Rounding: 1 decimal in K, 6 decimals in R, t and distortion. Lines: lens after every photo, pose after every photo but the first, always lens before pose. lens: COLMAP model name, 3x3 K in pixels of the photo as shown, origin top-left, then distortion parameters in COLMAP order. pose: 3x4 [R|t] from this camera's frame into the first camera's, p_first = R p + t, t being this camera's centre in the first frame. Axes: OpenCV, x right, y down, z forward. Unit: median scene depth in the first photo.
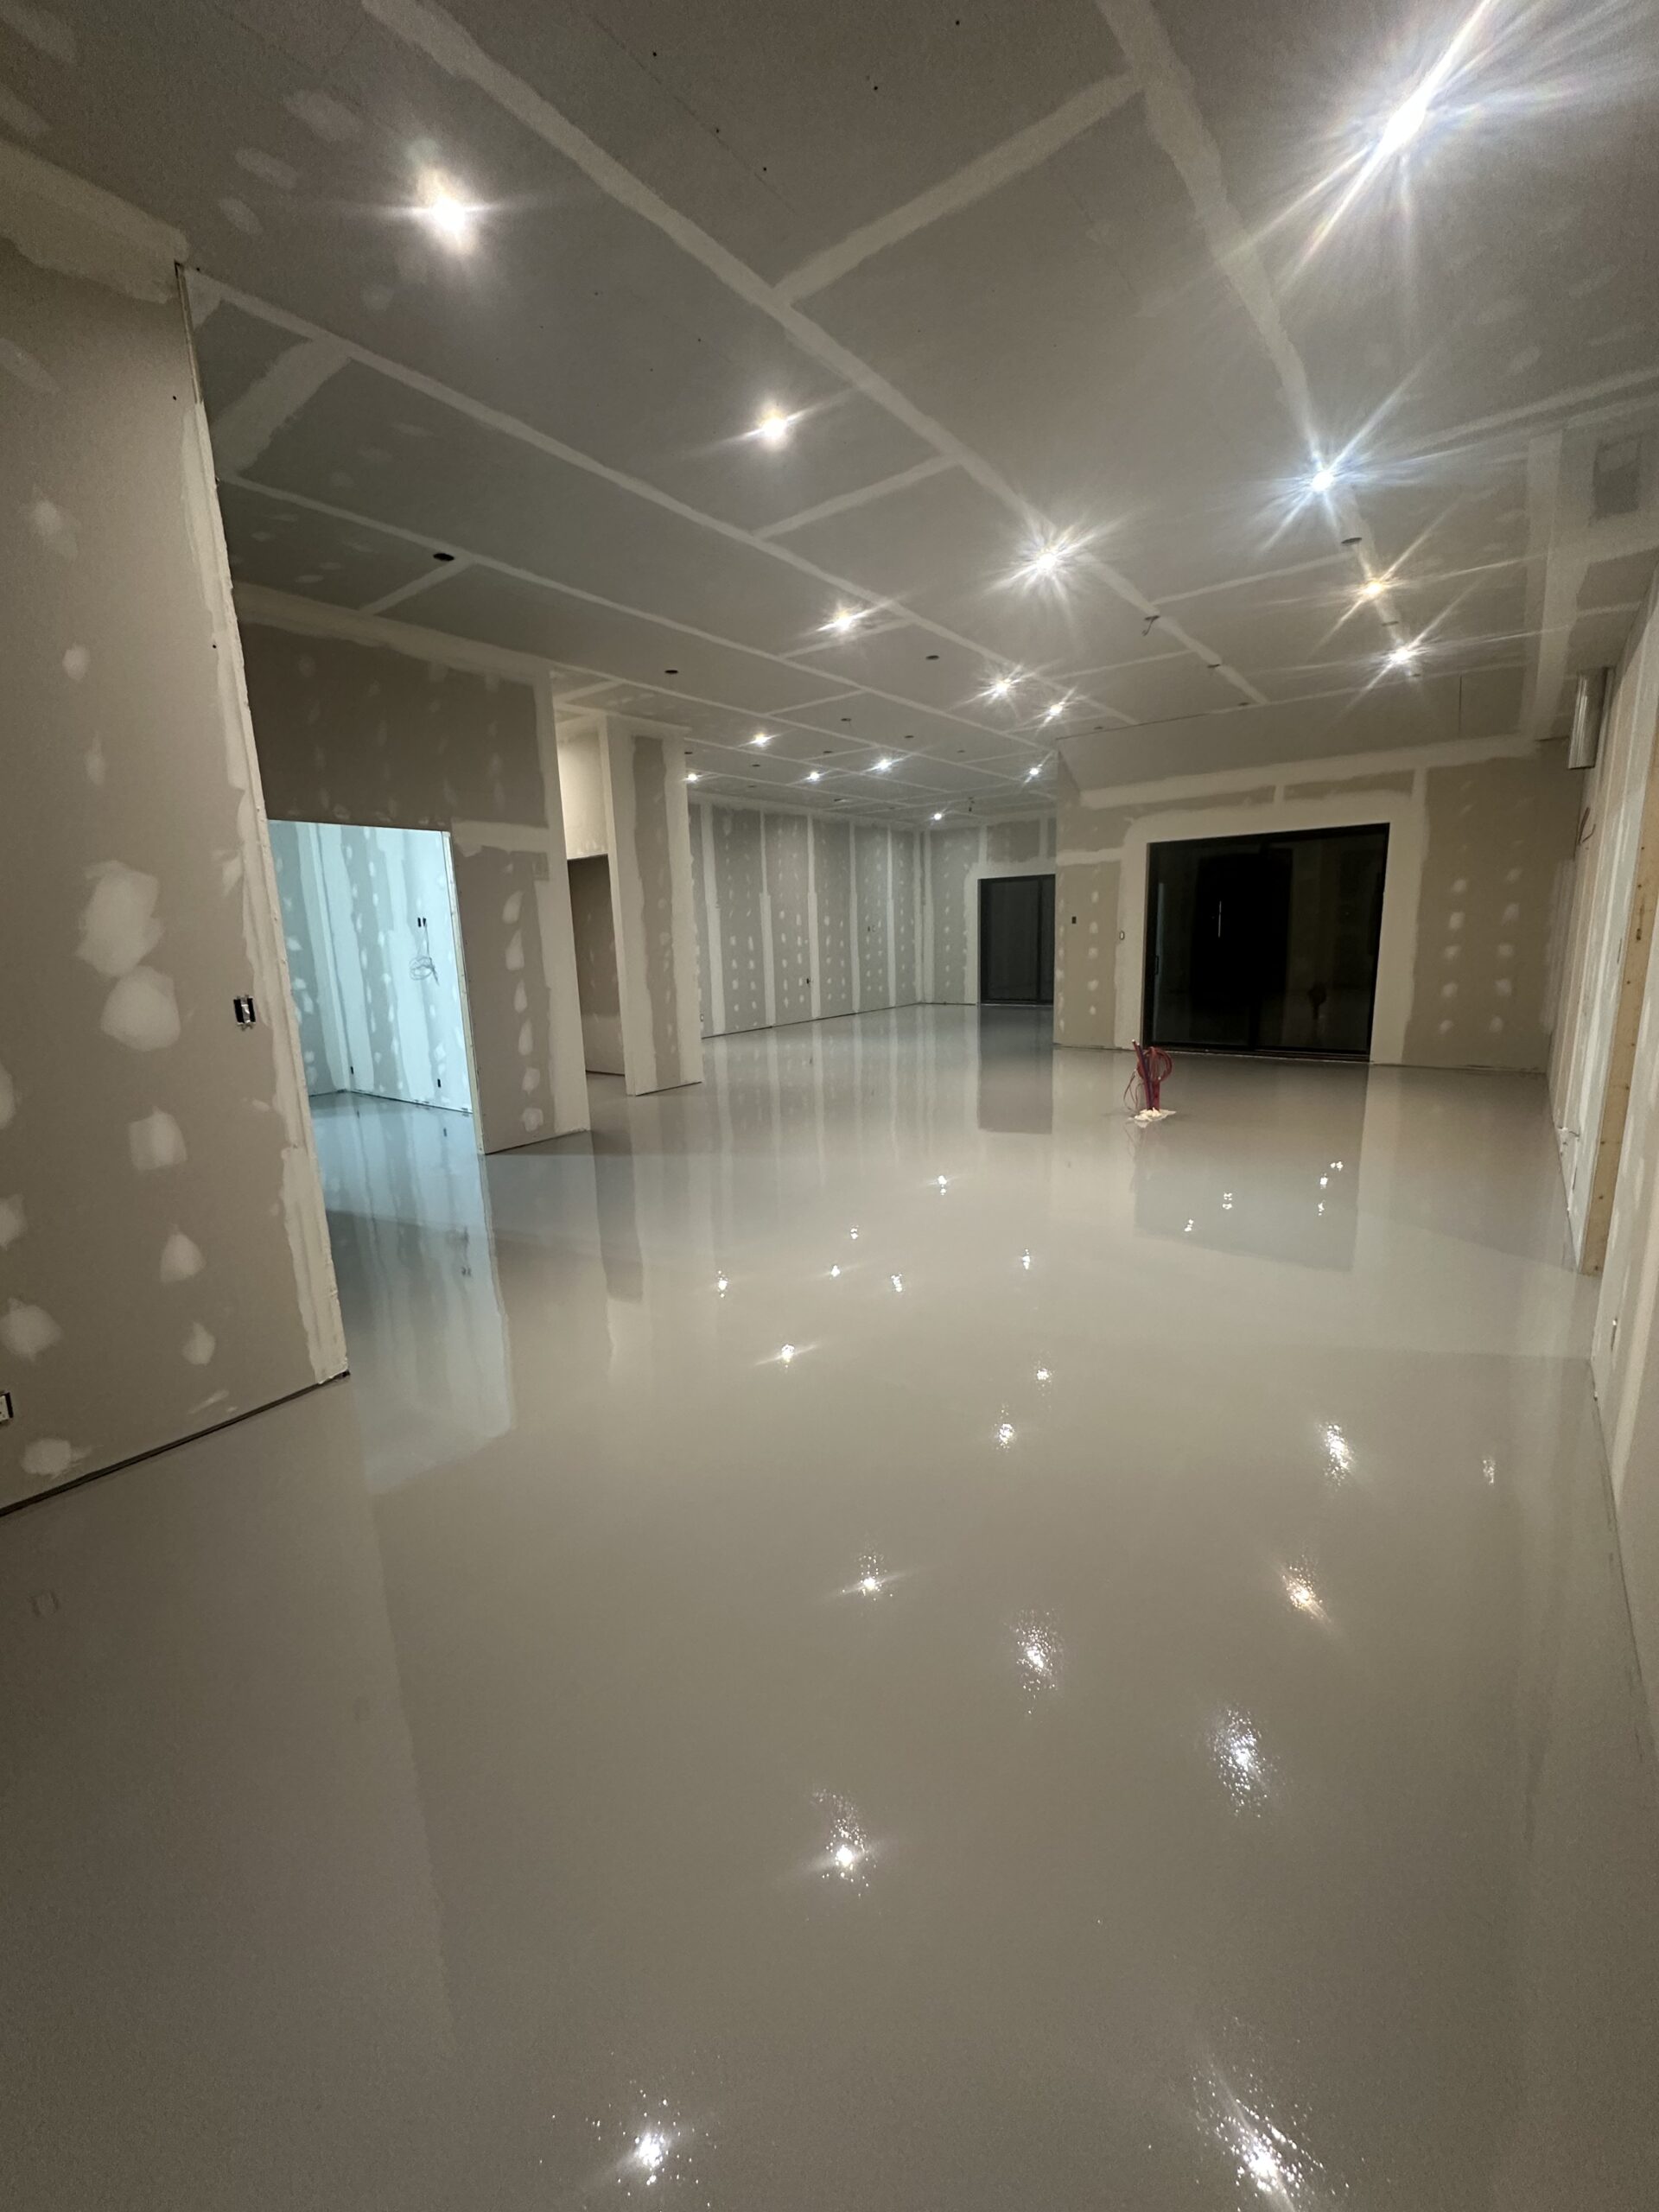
lens RADIAL K [[884.0, 0, 829.5], [0, 884.0, 1106.0], [0, 0, 1]] dist [-0.000229, -0.000006]
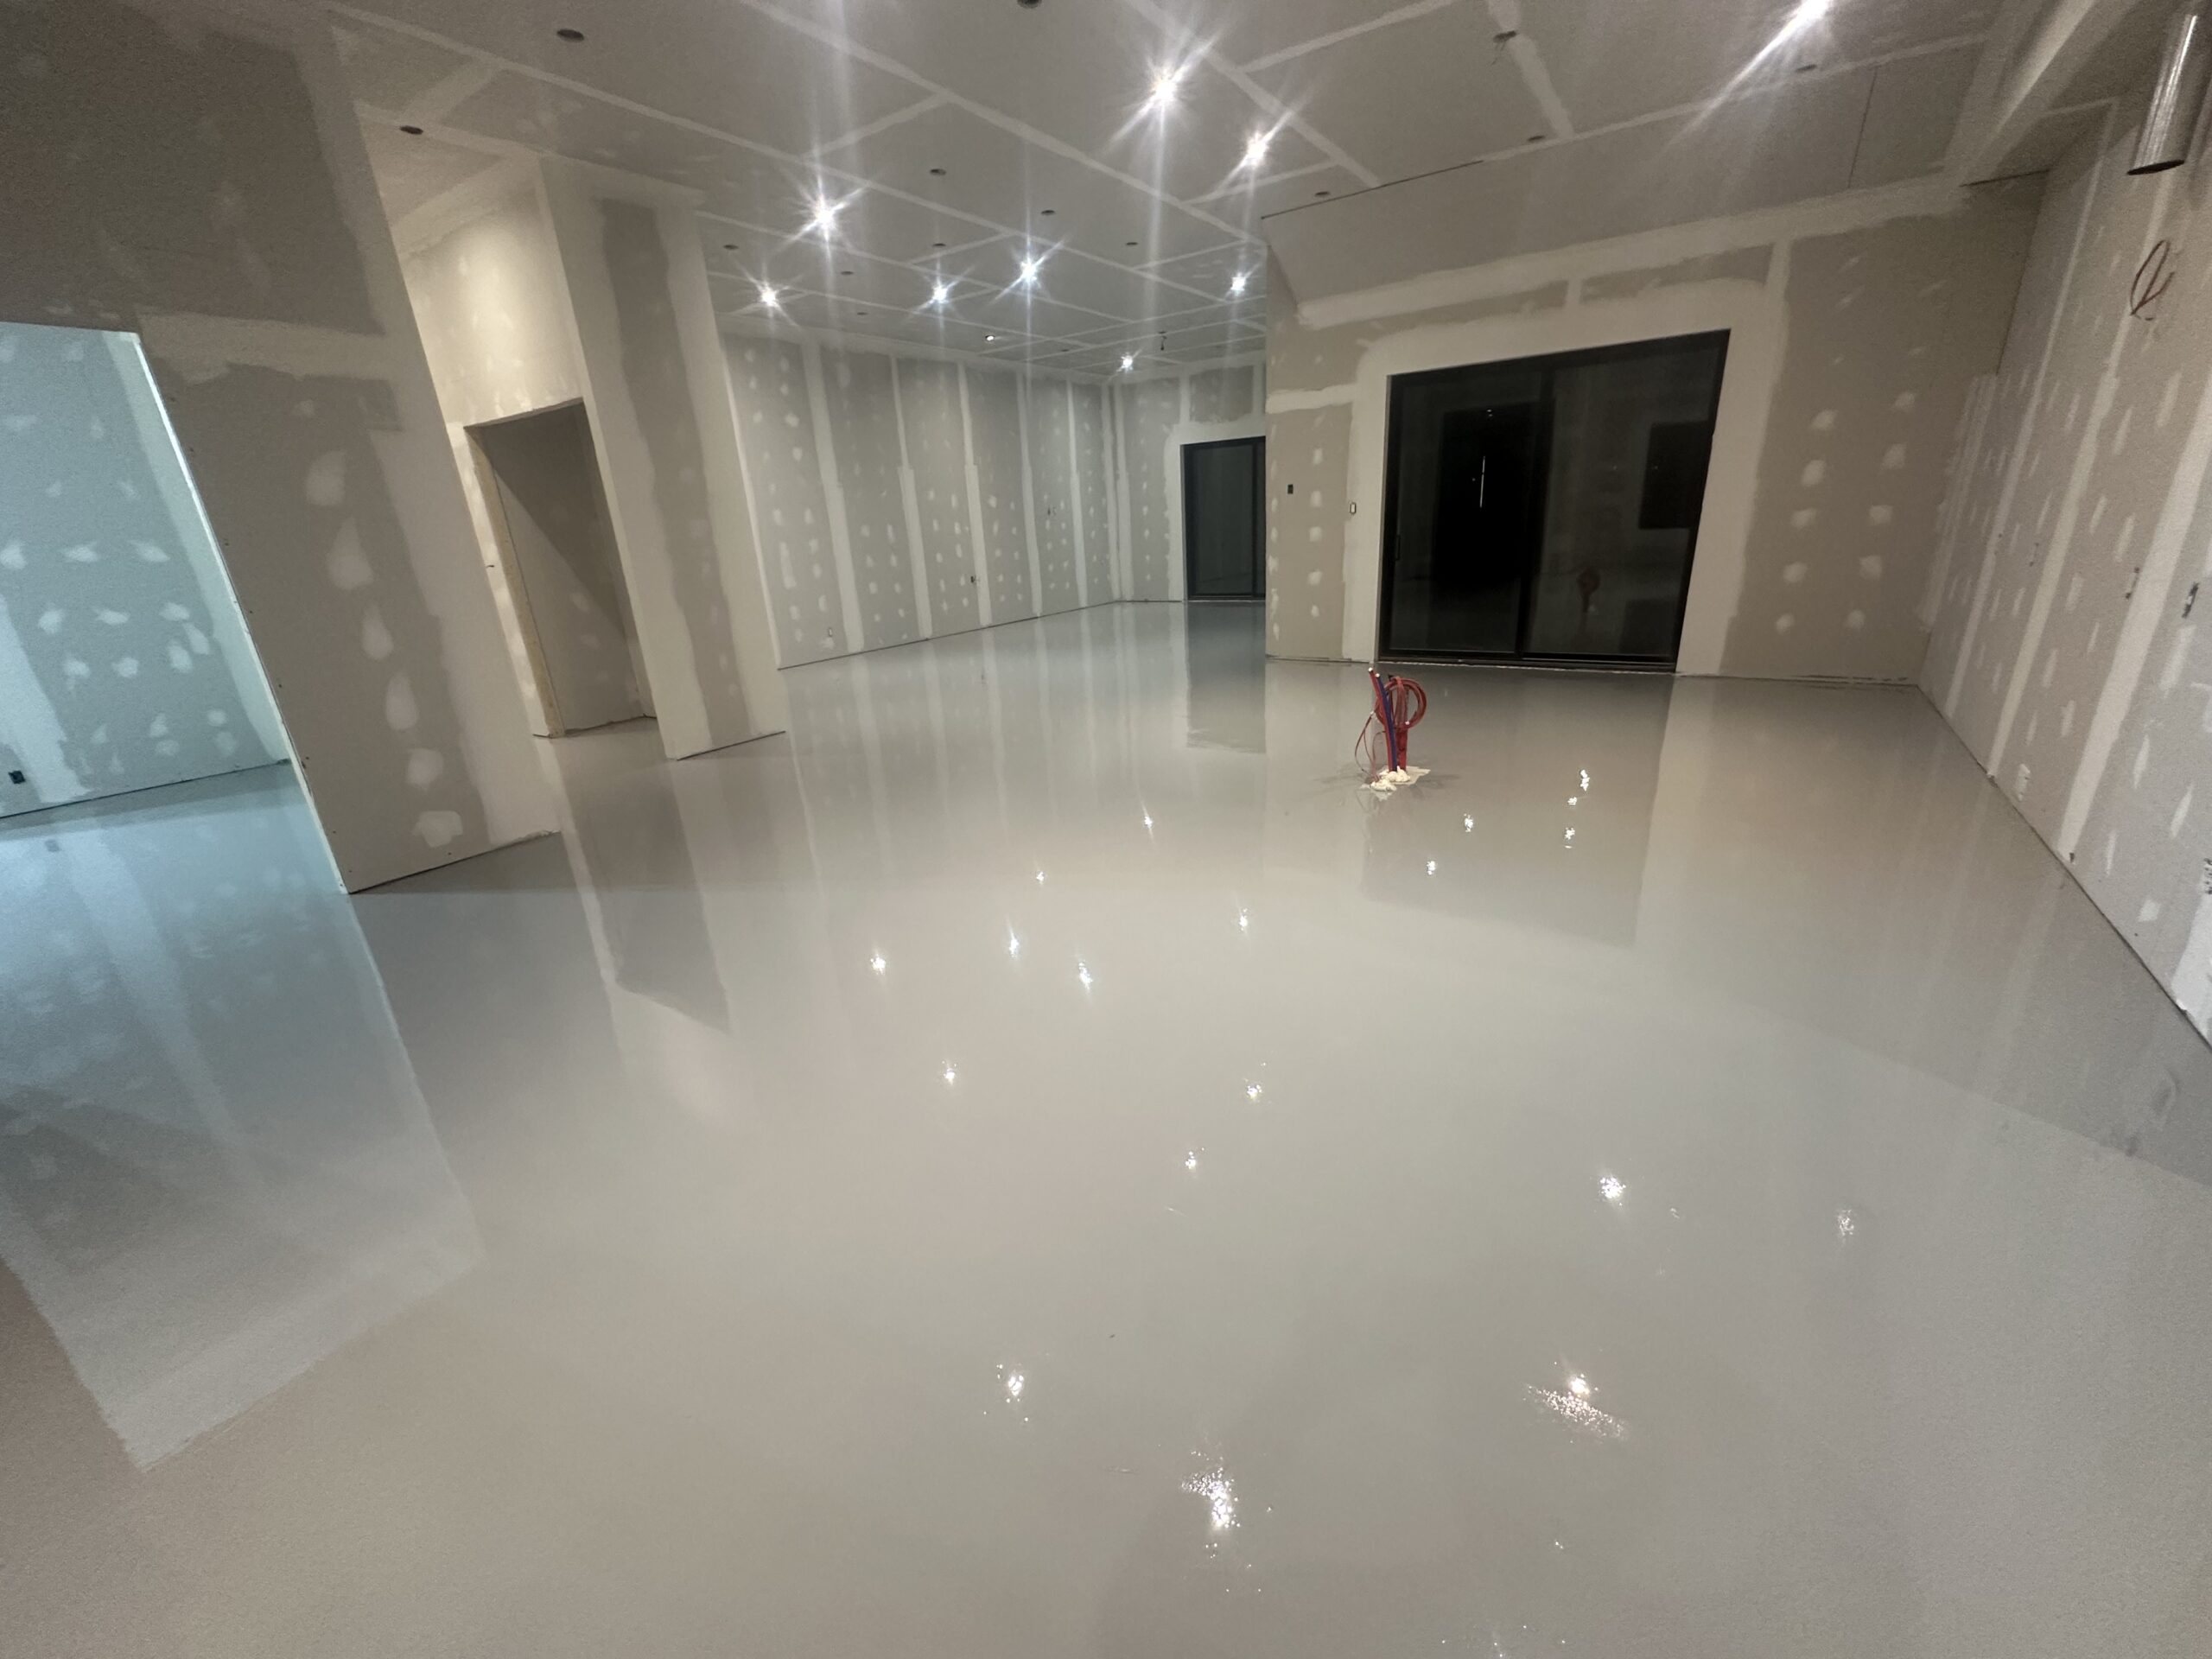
lens RADIAL K [[884.0, 0, 1106.0], [0, 884.0, 829.5], [0, 0, 1]] dist [-0.000229, -0.000006]
pose [[0.998024, -0.042907, 0.045900, 0.066777], [0.035913, 0.988980, 0.143624, -0.034392], [-0.051557, -0.141692, 0.988567, 0.204292]]
